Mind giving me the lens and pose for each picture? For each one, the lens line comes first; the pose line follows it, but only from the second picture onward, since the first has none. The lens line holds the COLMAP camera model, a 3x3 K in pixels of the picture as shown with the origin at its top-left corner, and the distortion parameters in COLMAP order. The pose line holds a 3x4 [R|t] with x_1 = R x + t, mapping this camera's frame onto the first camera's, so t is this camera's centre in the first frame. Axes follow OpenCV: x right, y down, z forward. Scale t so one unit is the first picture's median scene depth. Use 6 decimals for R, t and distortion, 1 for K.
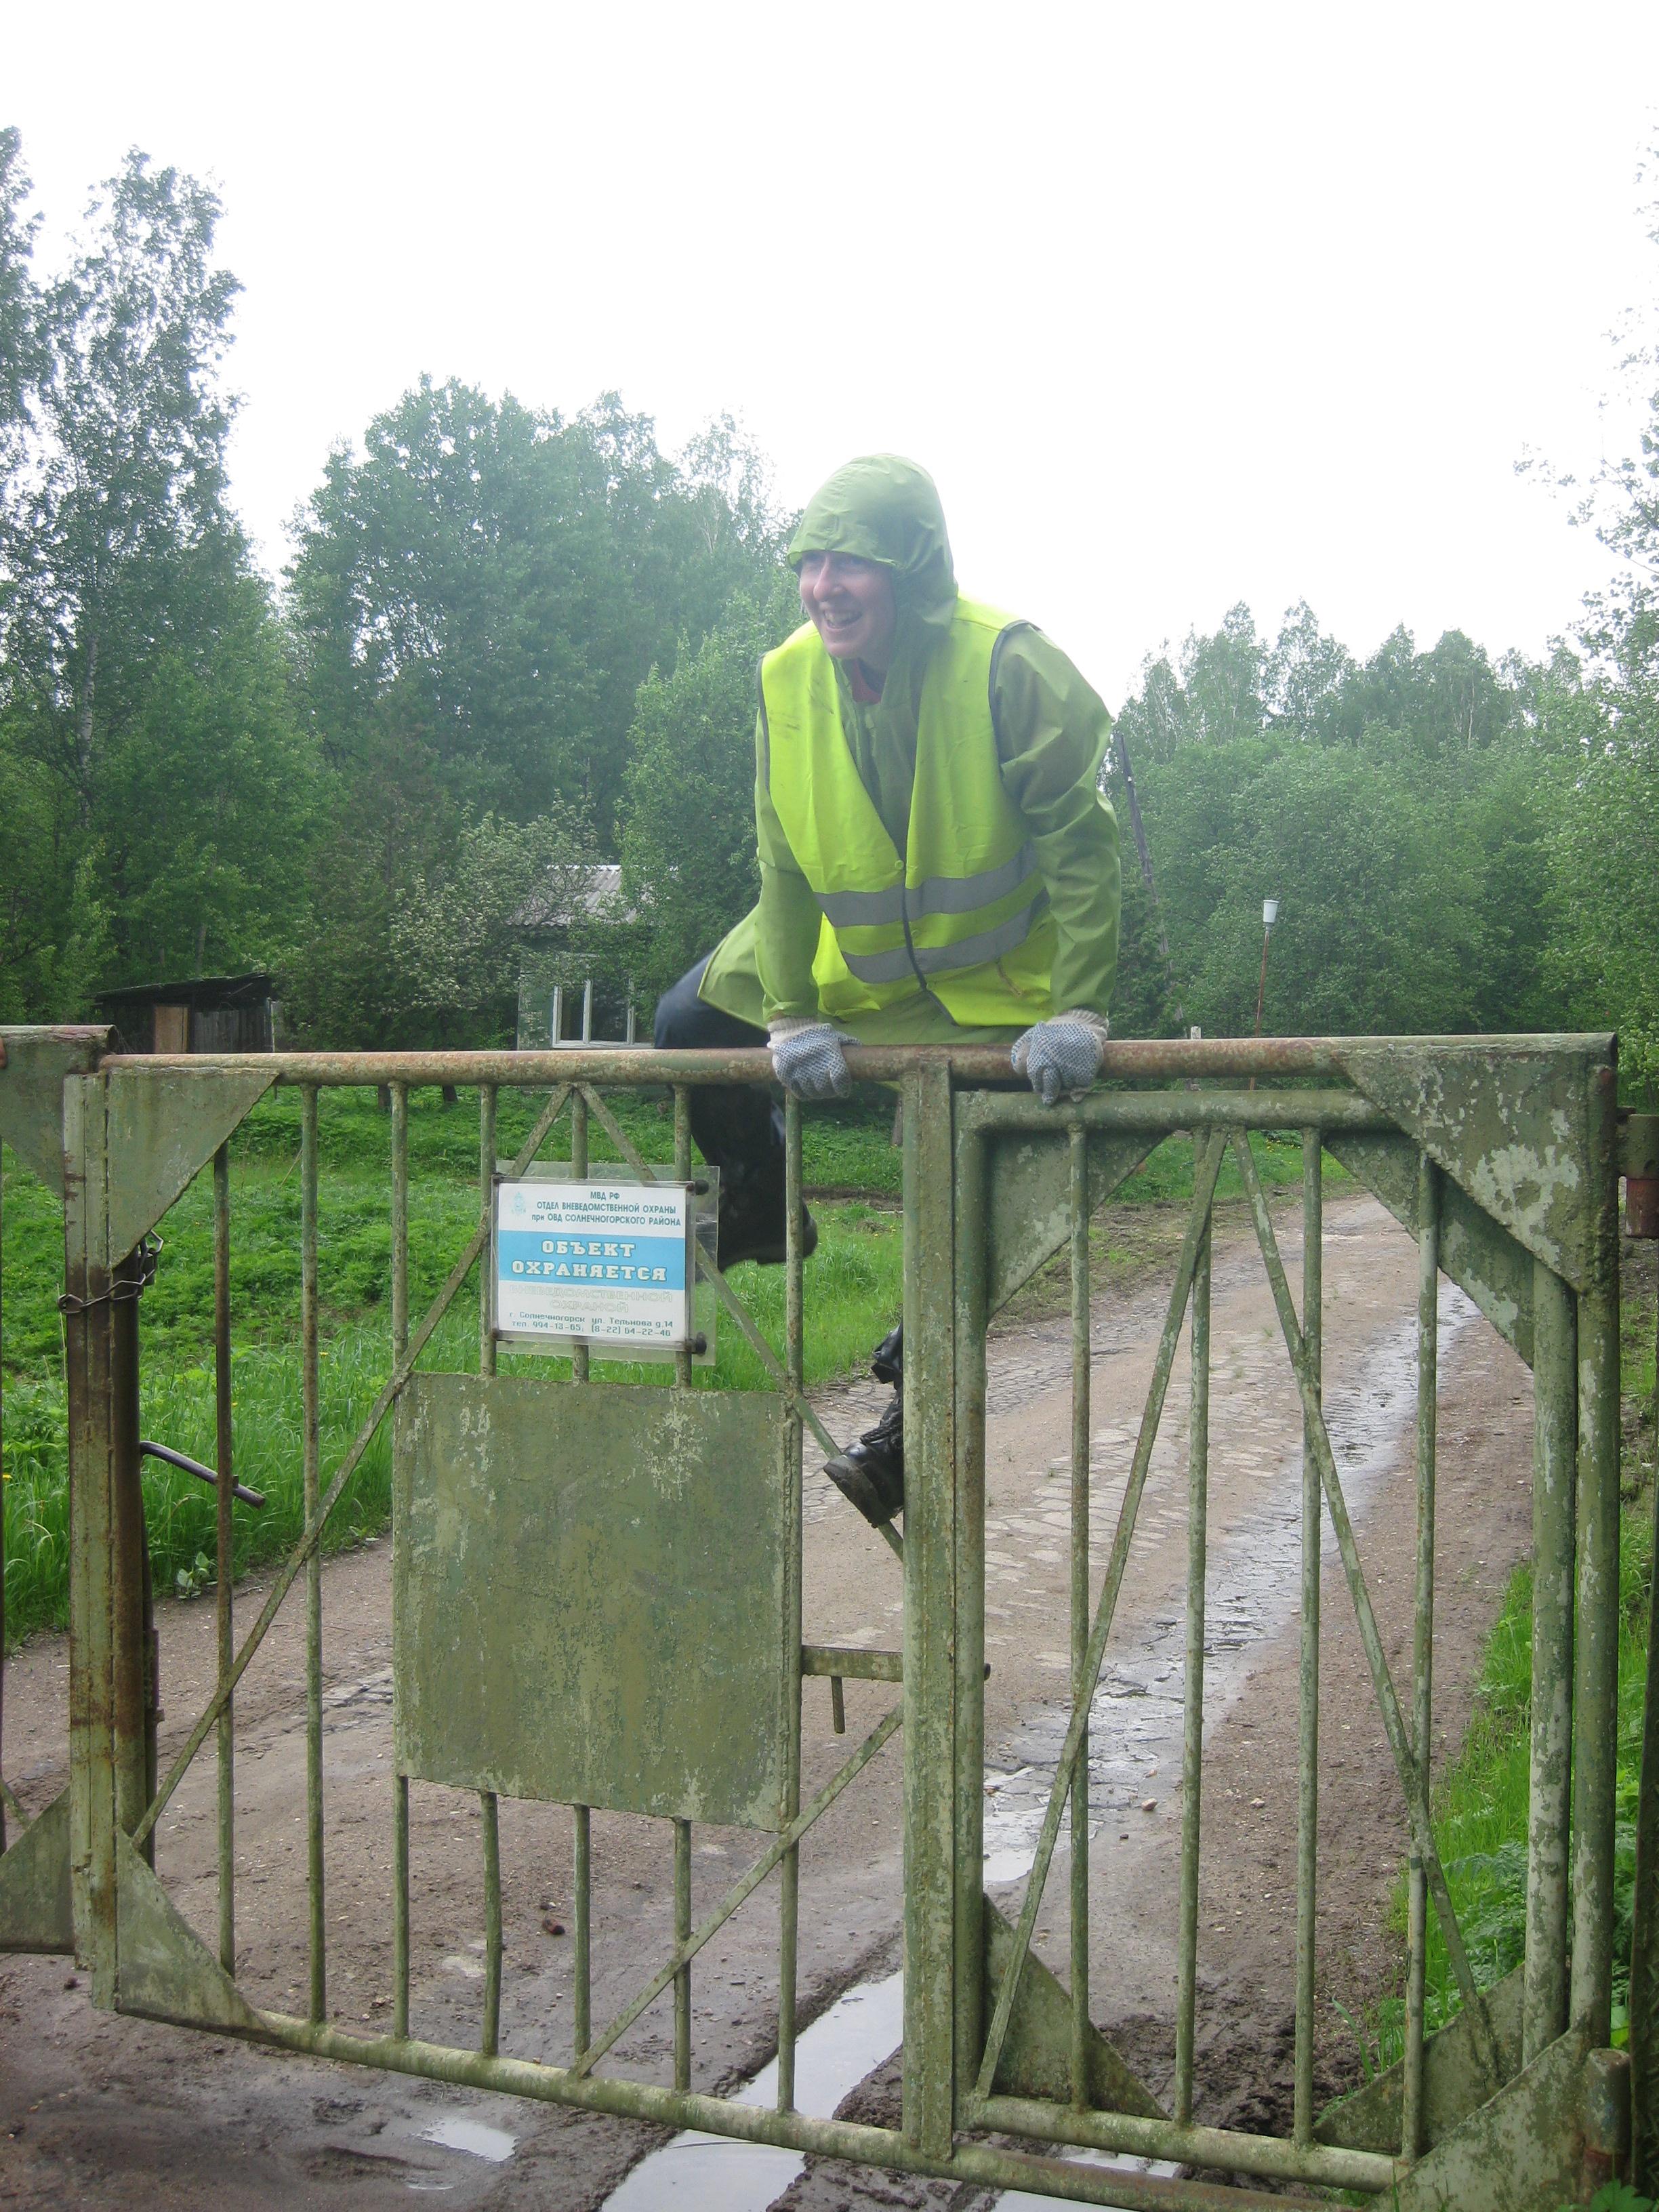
lens RADIAL K [[2443.5, 0, 862.2], [0, 2443.5, 1089.2], [0, 0, 1]] dist [-0.177048, 0.134666]
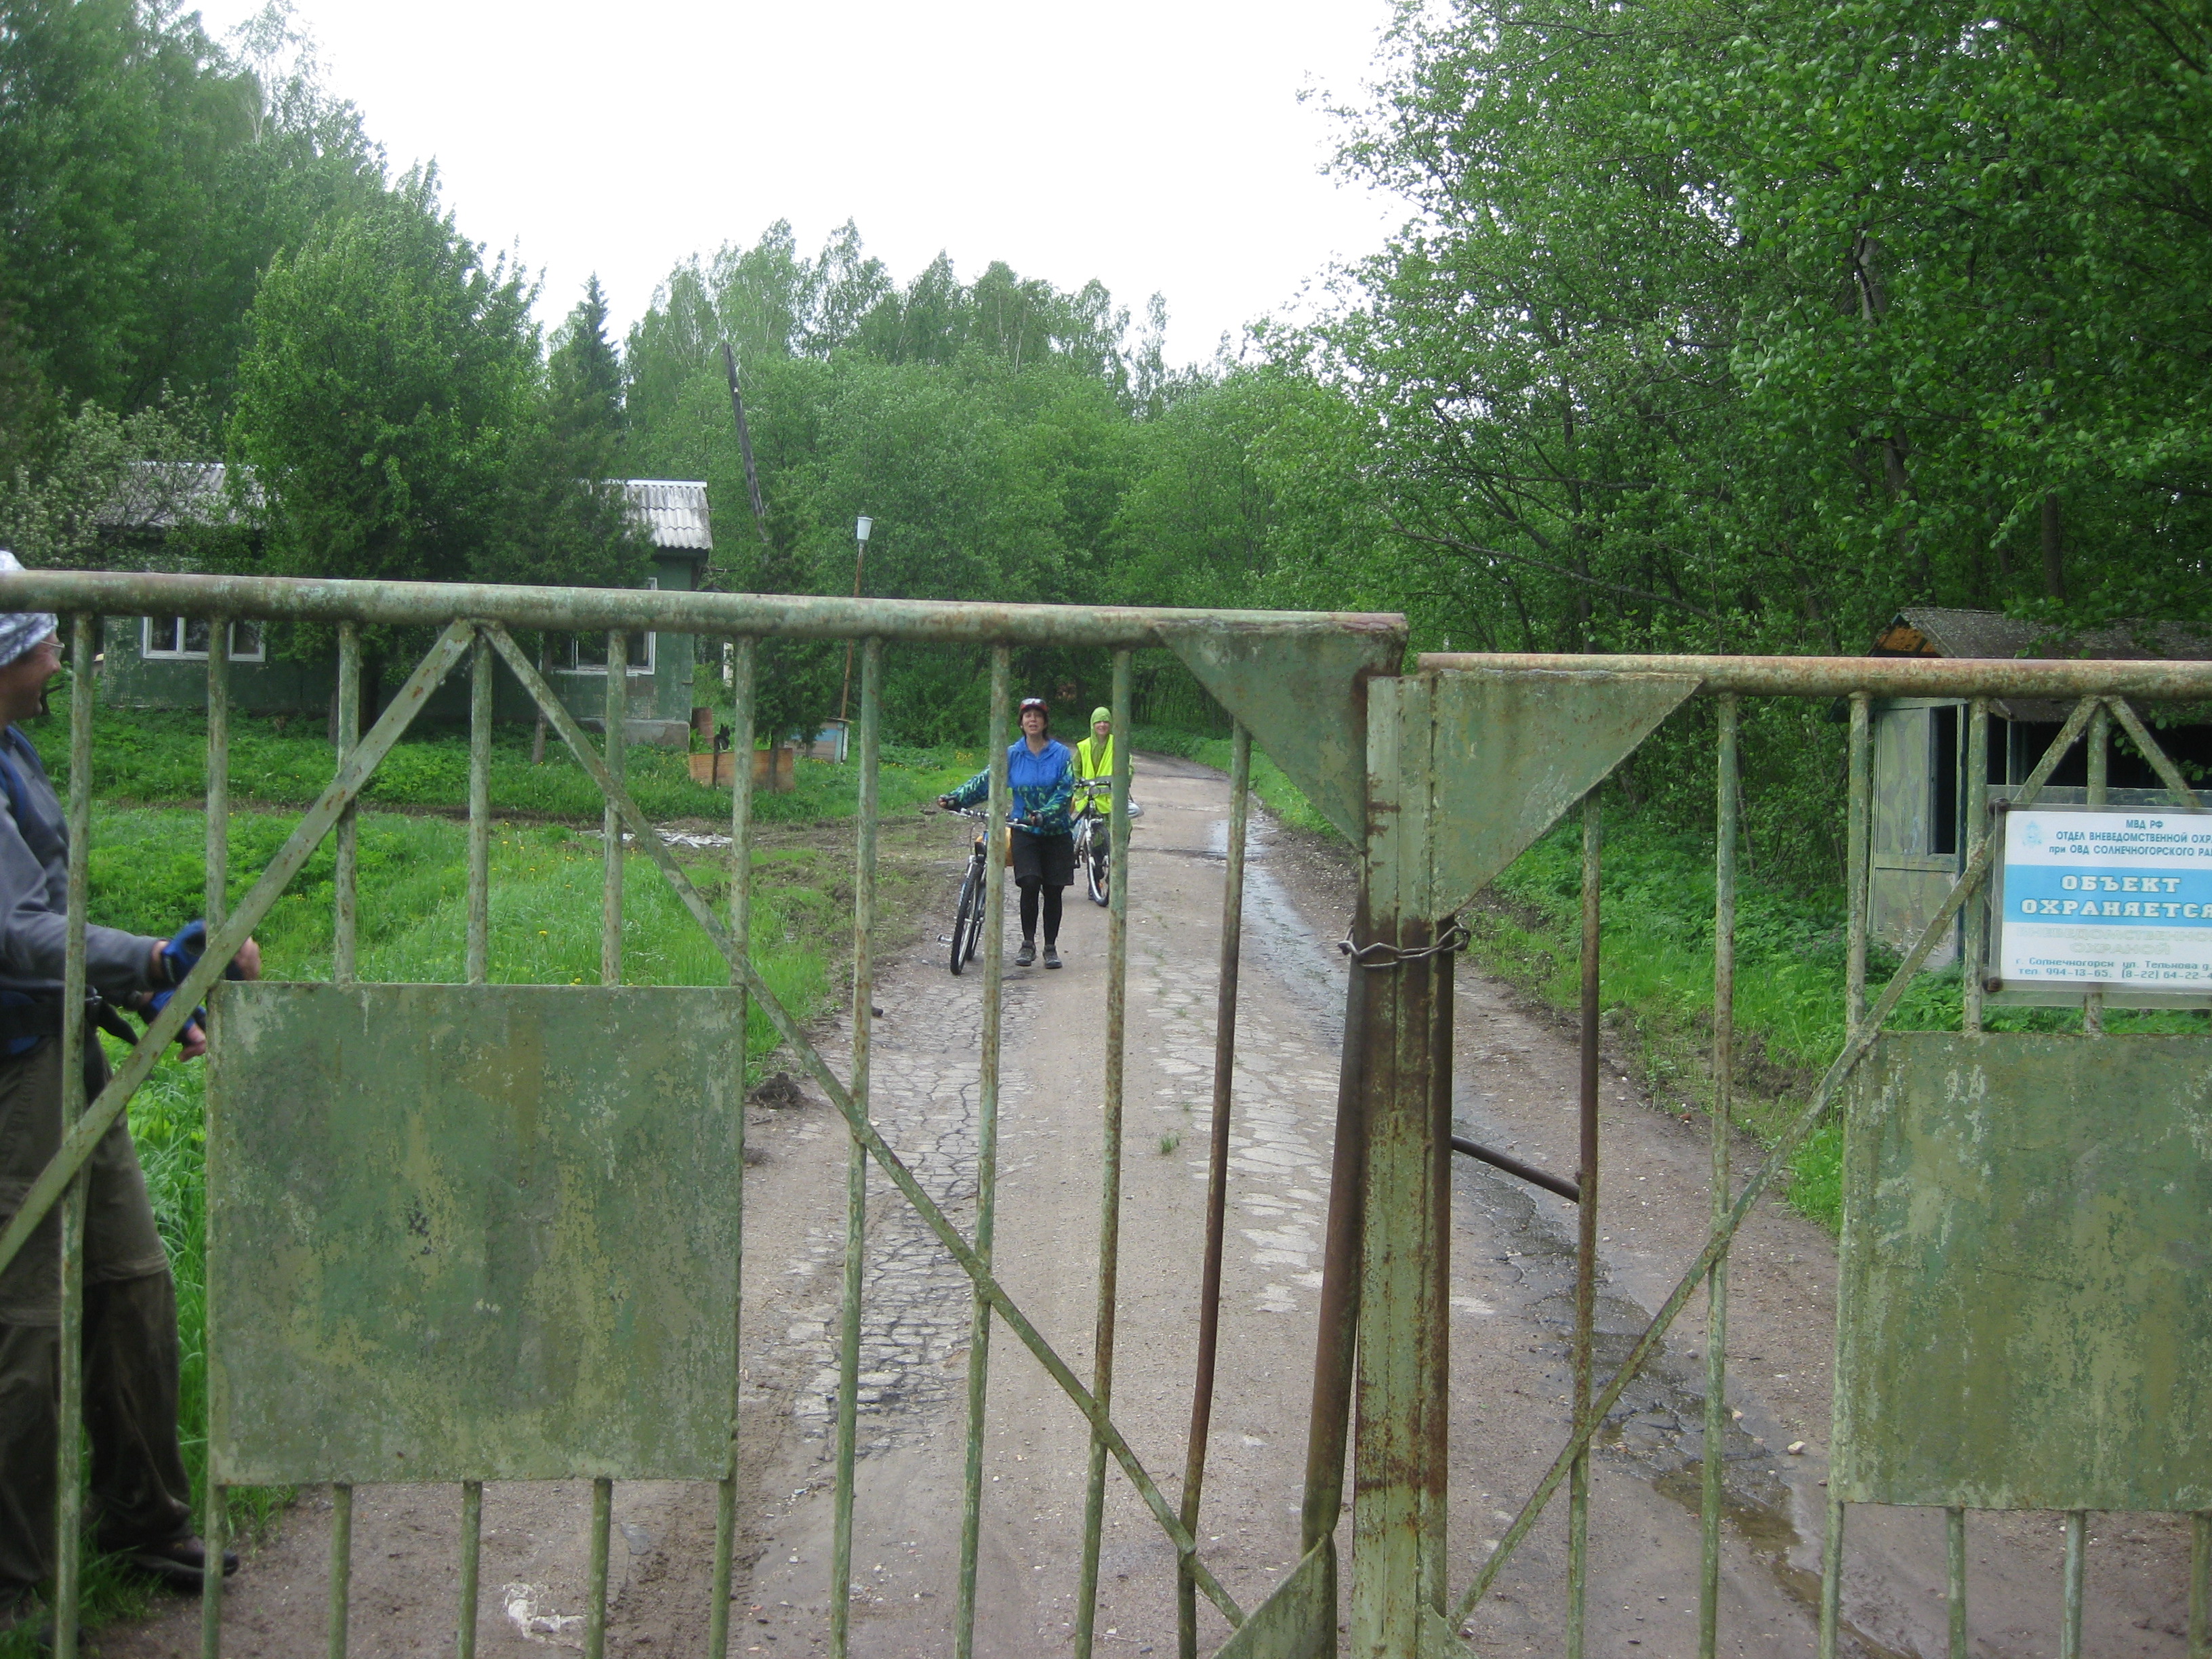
lens RADIAL K [[2447.4, 0, 1111.1], [0, 2447.4, 814.0], [0, 0, 1]] dist [-0.169300, 0.131291]
pose [[0.952264, -0.004415, 0.305243, -0.638052], [-0.008876, 0.999072, 0.042140, 0.005802], [-0.305146, -0.042838, 0.951342, 0.252851]]
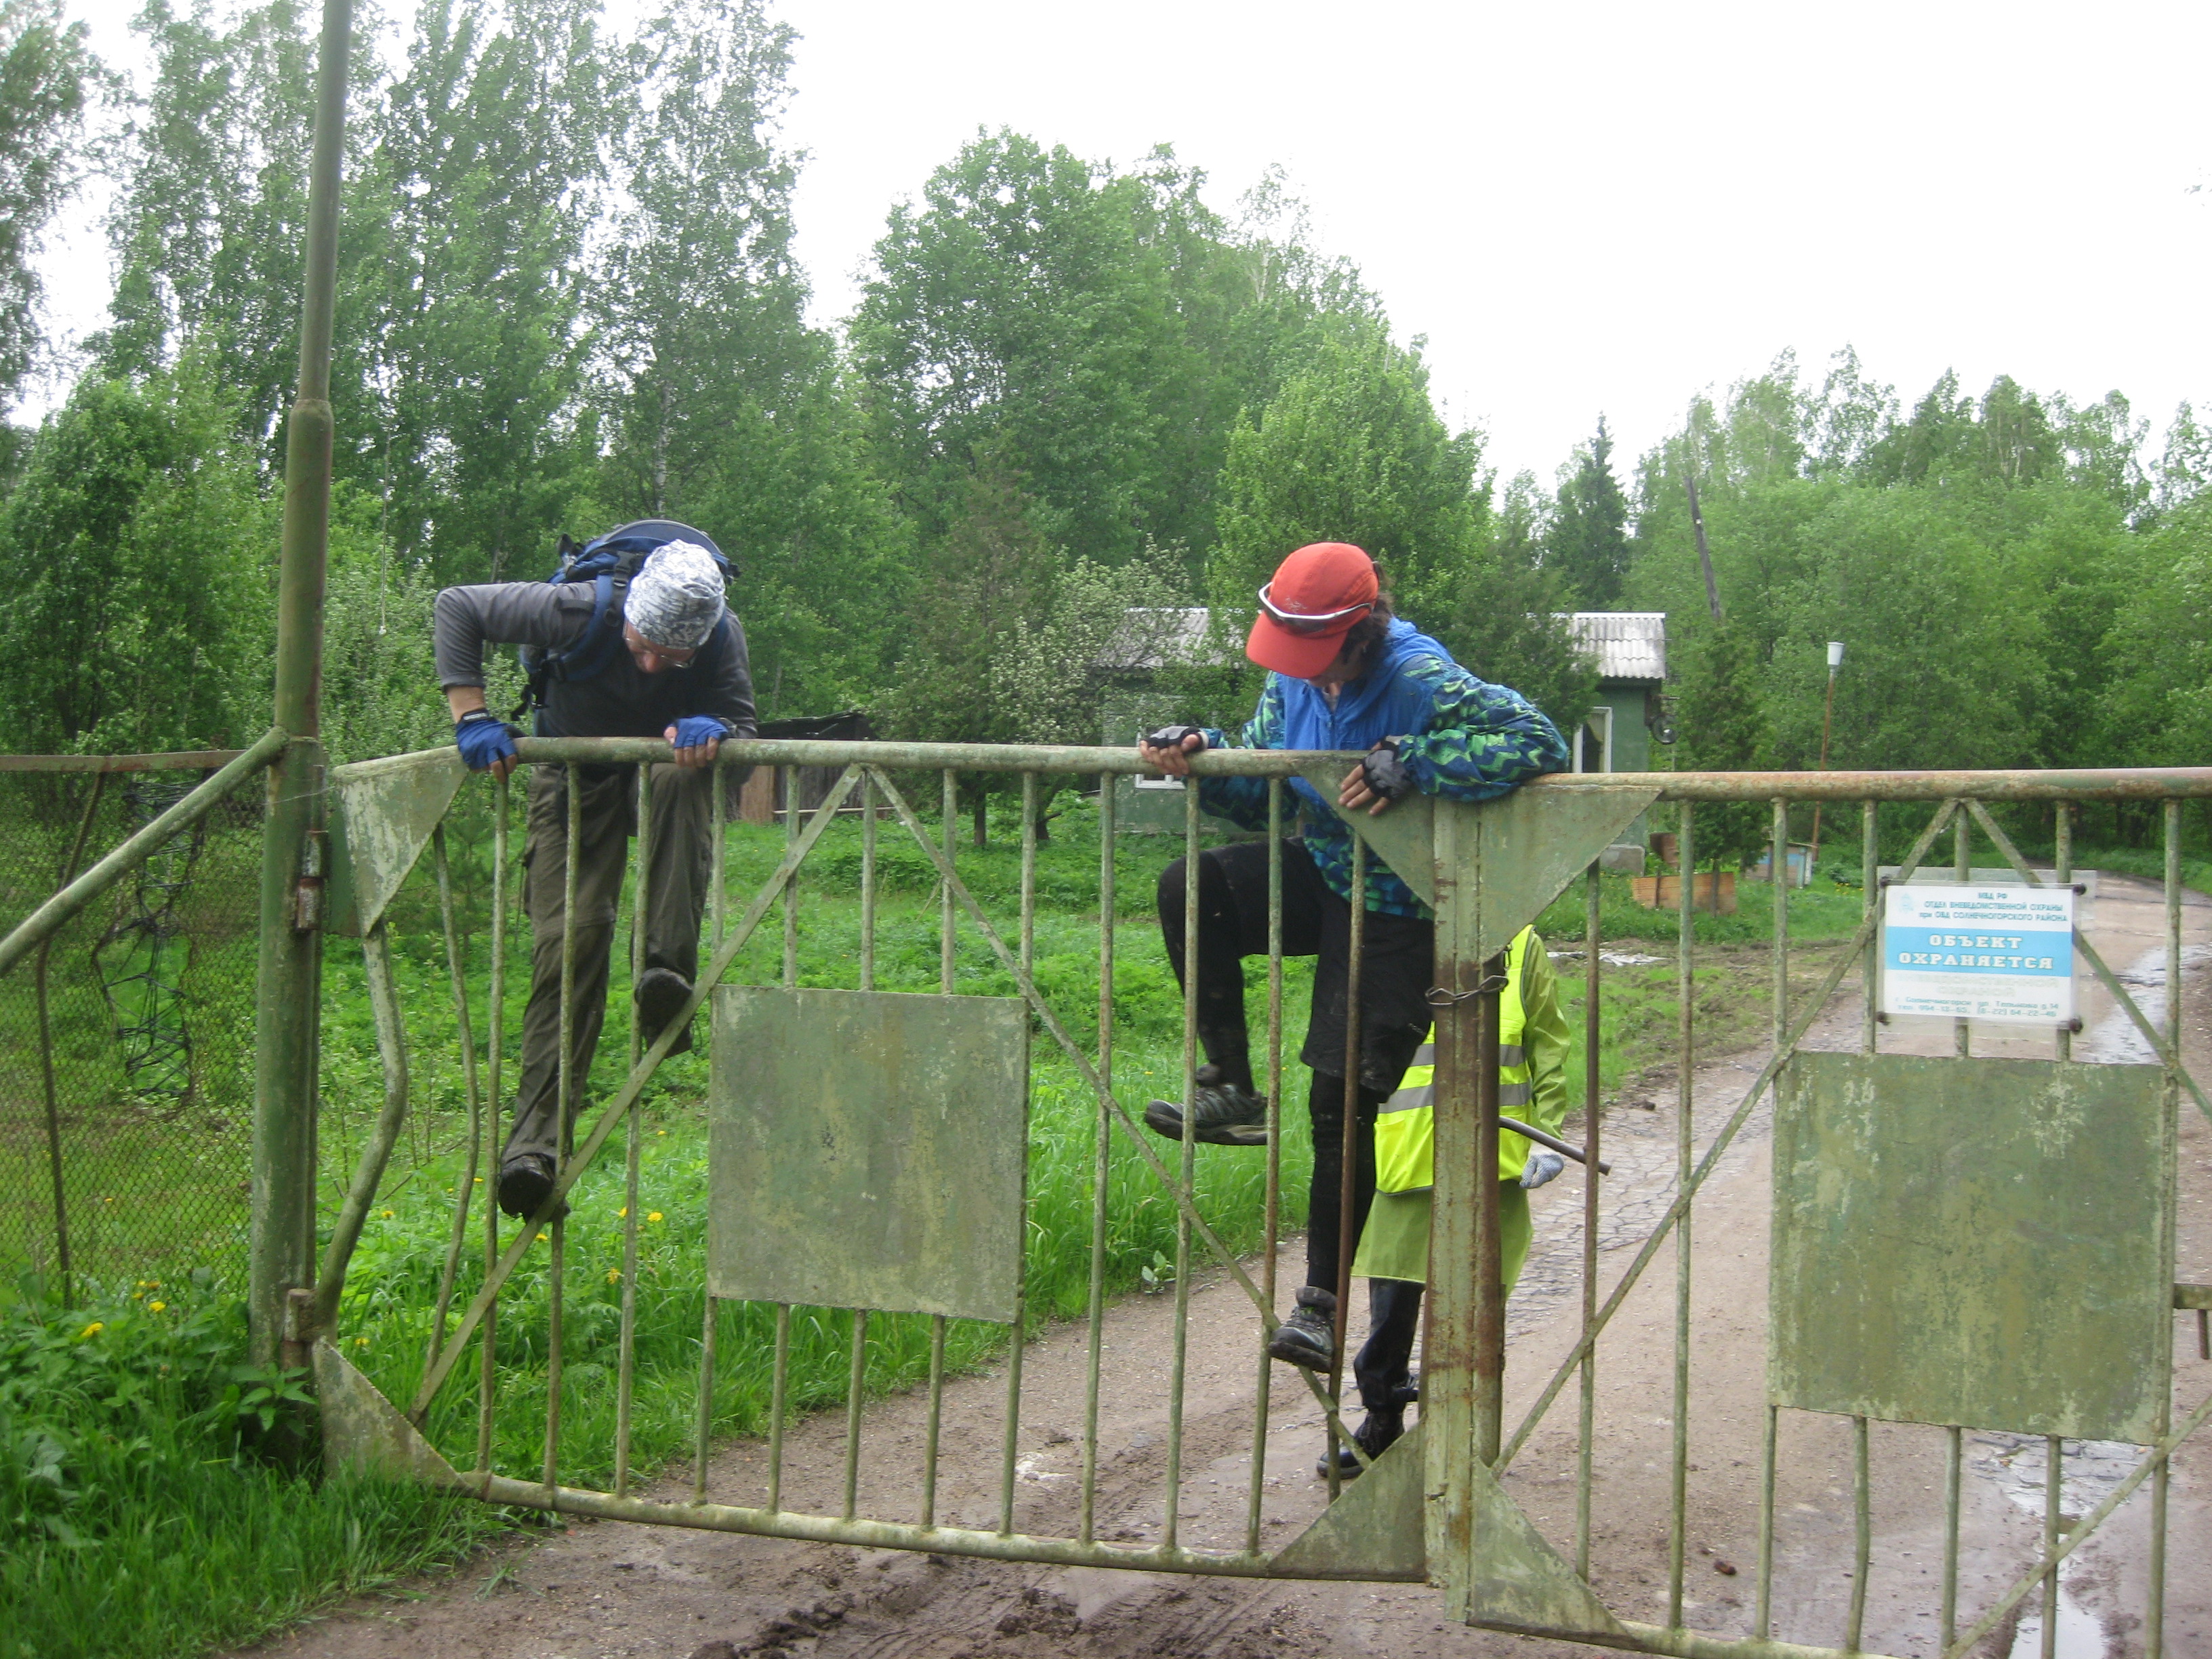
lens RADIAL K [[2443.5, 0, 1136.1], [0, 2443.5, 805.7], [0, 0, 1]] dist [-0.177048, 0.134666]
pose [[0.995399, 0.003909, -0.095742, -0.351791], [-0.004945, 0.999932, -0.010579, 0.012972], [0.095694, 0.011004, 0.995350, -0.150895]]
